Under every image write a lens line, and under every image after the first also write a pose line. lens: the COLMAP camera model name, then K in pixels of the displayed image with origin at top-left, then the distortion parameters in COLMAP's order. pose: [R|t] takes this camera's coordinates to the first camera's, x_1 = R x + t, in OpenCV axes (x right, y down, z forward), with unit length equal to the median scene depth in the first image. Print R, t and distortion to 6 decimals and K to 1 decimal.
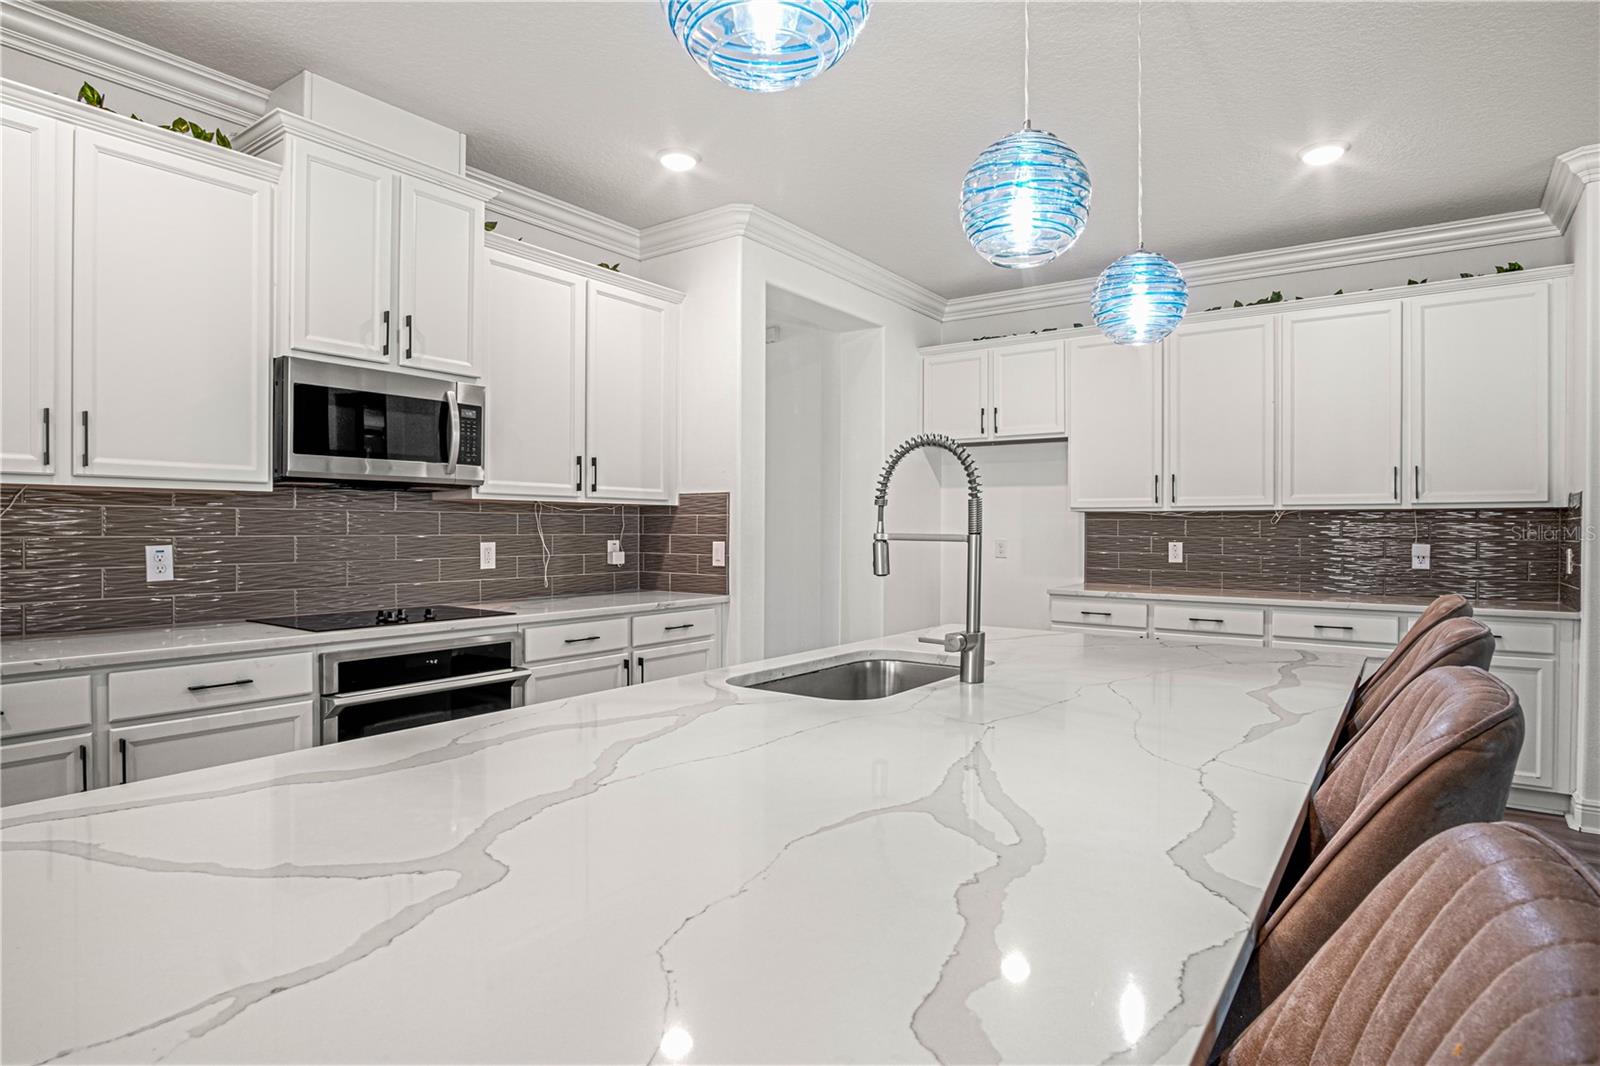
lens RADIAL K [[855.2, 0, 795.8], [0, 855.2, 529.8], [0, 0, 1]] dist [-0.025002, 0.000454]
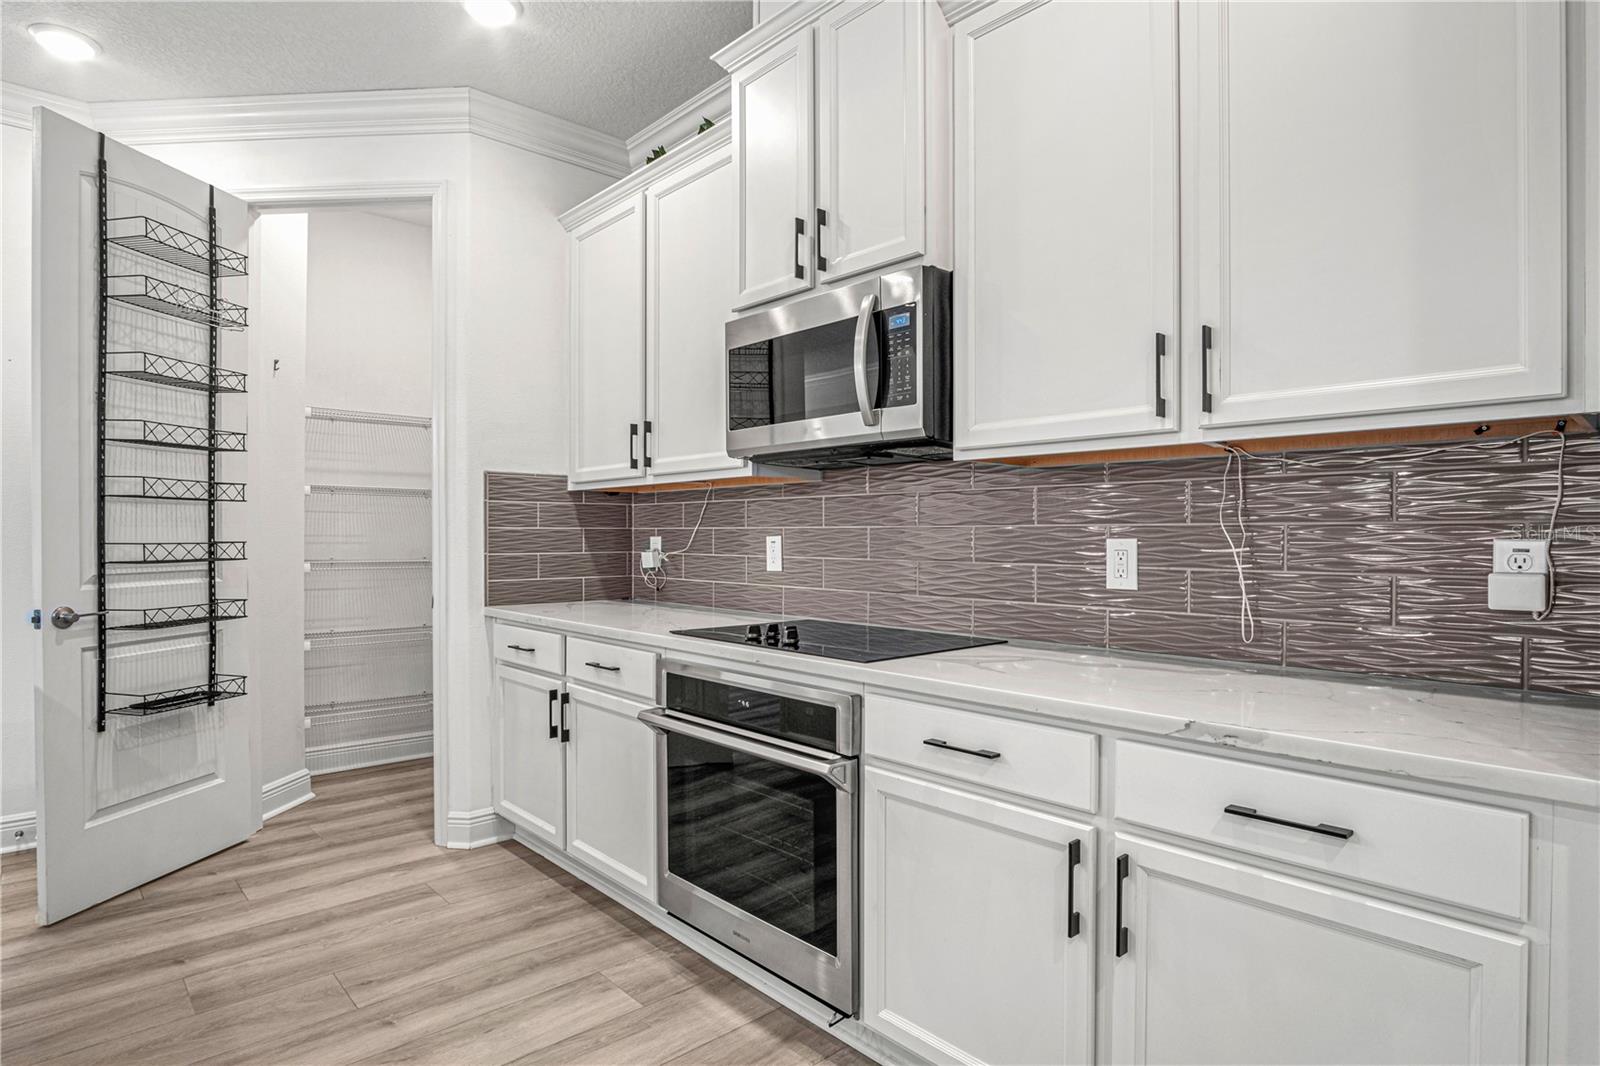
lens RADIAL K [[855.2, 0, 795.8], [0, 855.2, 529.8], [0, 0, 1]] dist [-0.025002, 0.000454]
pose [[-0.201992, -0.010843, -0.979327, 0.214157], [-0.005751, 0.999935, -0.009885, 0.016964], [0.979370, 0.003636, -0.202042, 1.011589]]
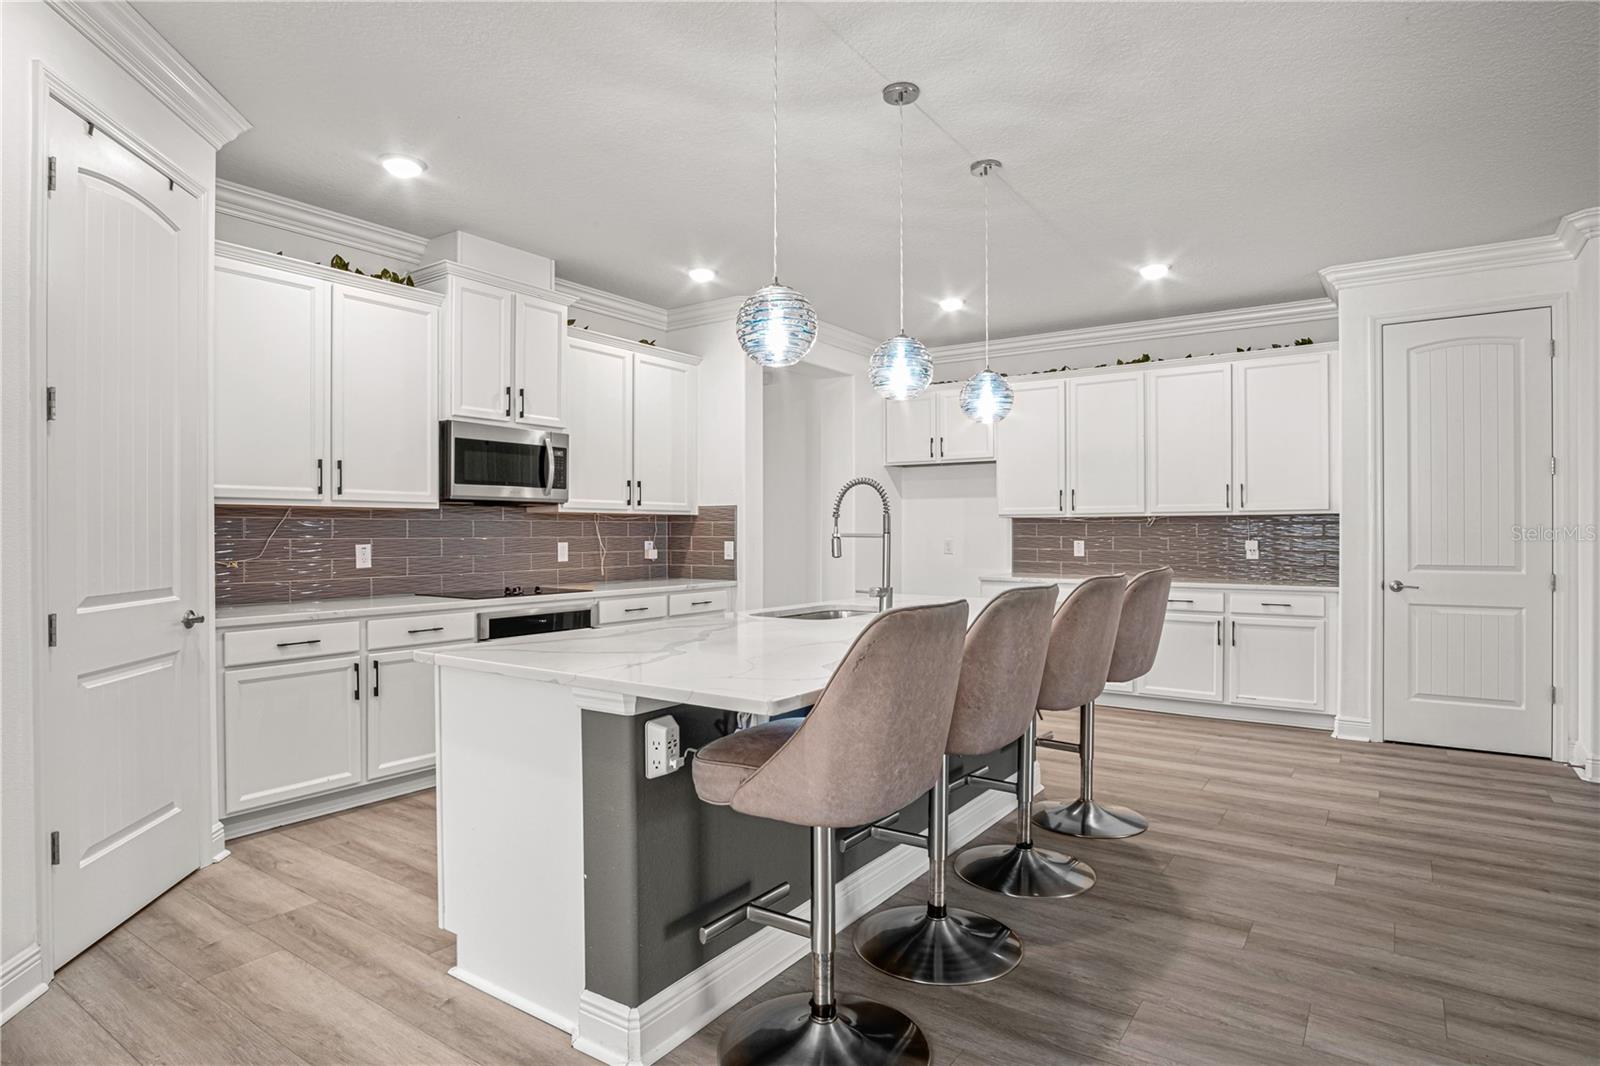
lens RADIAL K [[867.2, 0, 822.6], [0, 867.2, 528.3], [0, 0, 1]] dist [-0.027589, -0.000427]
pose [[0.999371, -0.005069, 0.035101, 0.012926], [0.005302, 0.999965, -0.006529, 0.003121], [-0.035067, 0.006711, 0.999362, -0.469310]]
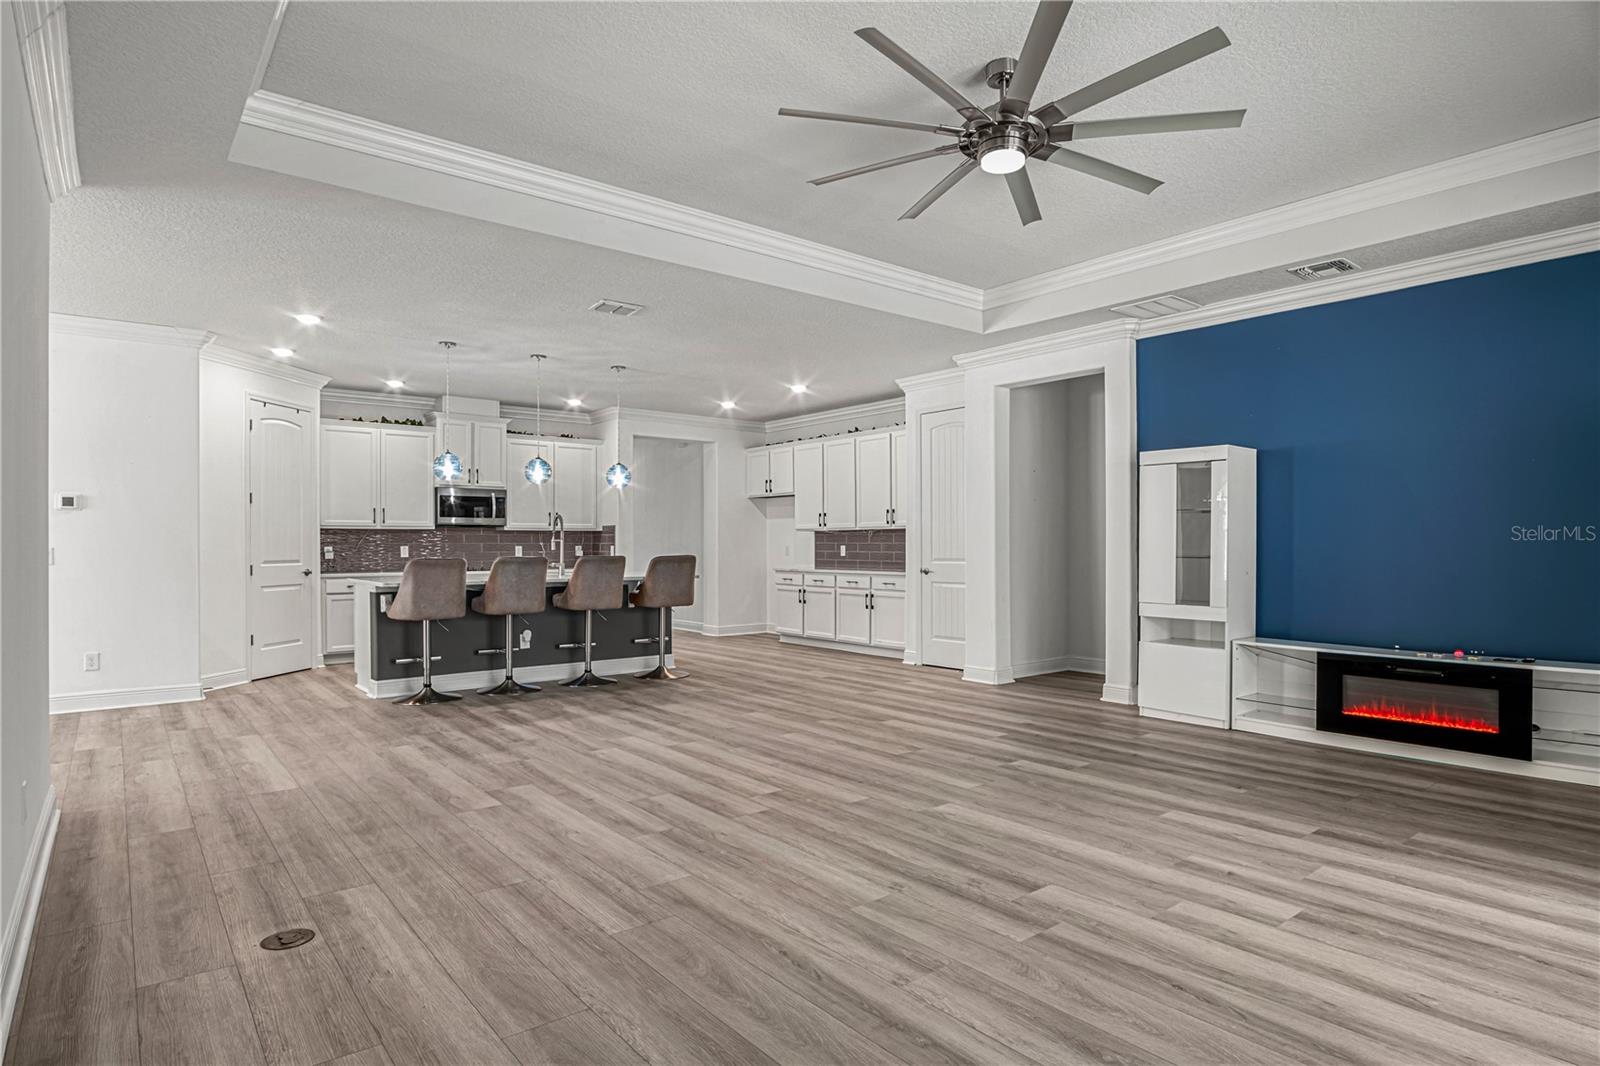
lens RADIAL K [[855.2, 0, 795.8], [0, 855.2, 529.8], [0, 0, 1]] dist [-0.025002, 0.000454]
pose [[0.965234, -0.012081, -0.261109, 1.270146], [0.006499, 0.999732, -0.022232, 0.031362], [0.261307, 0.019762, 0.965053, -1.442018]]
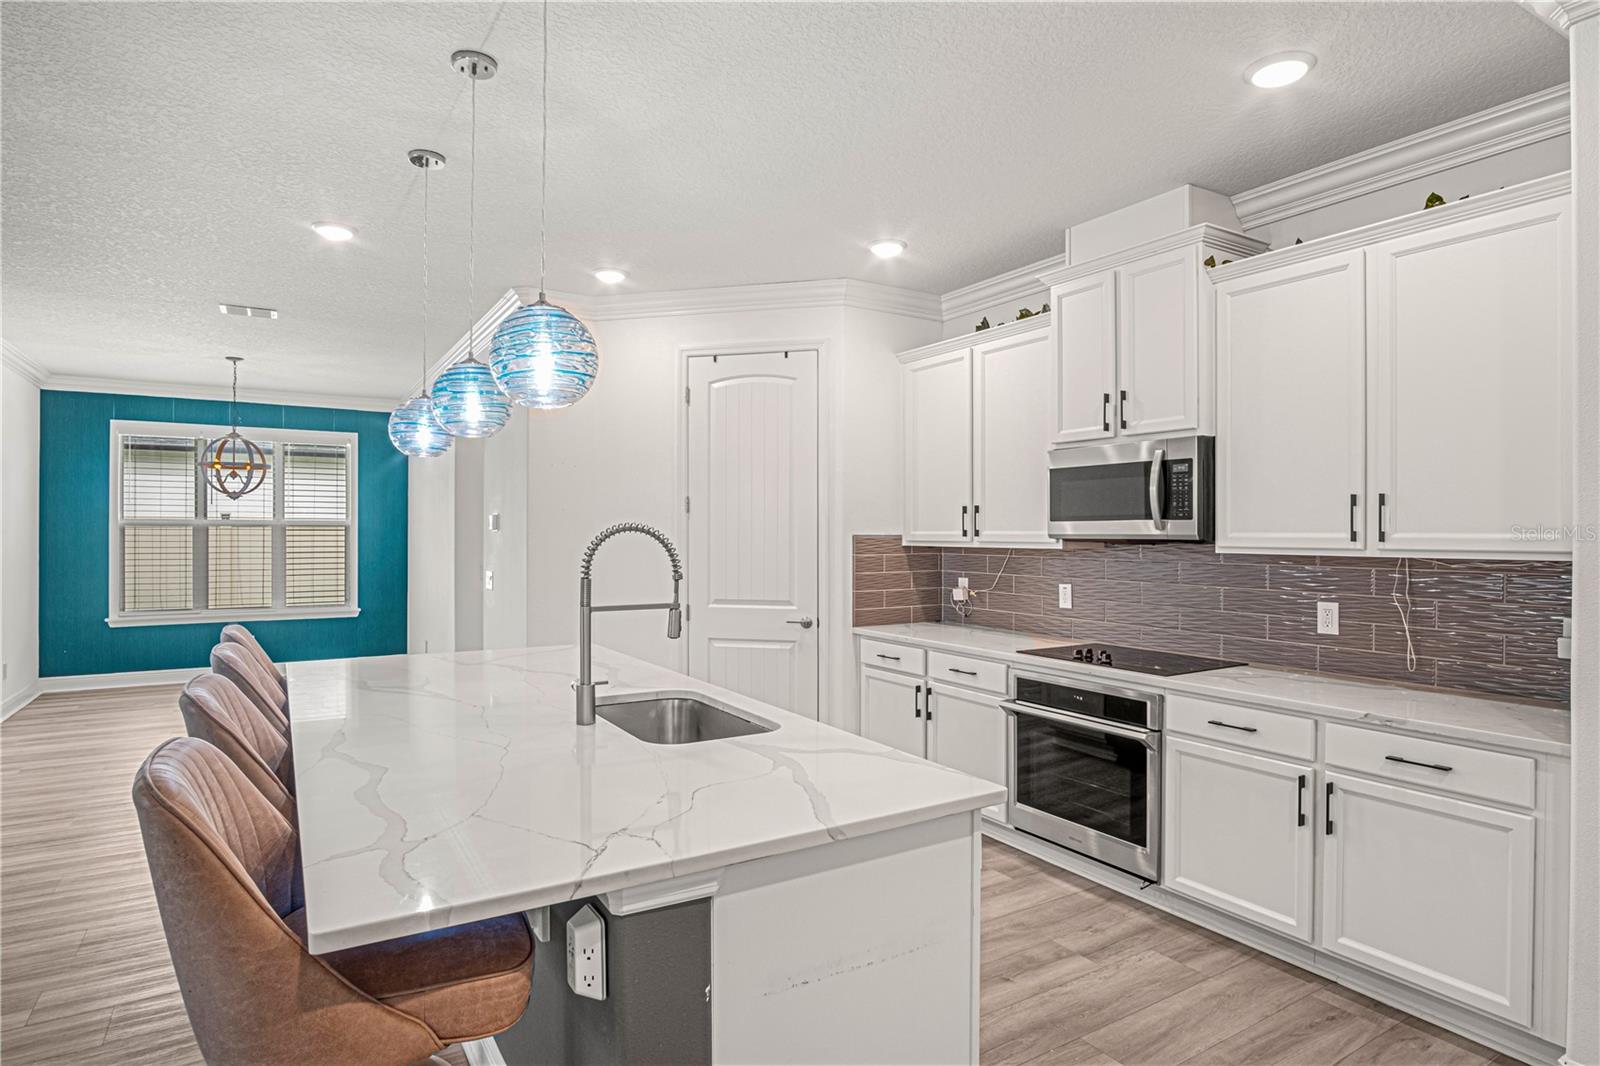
lens RADIAL K [[855.2, 0, 795.8], [0, 855.2, 529.8], [0, 0, 1]] dist [-0.025002, 0.000454]
pose [[-0.382013, -0.007651, -0.924125, 0.671765], [-0.006456, 0.999963, -0.005610, -0.053962], [0.924134, 0.003823, -0.382048, 0.928812]]
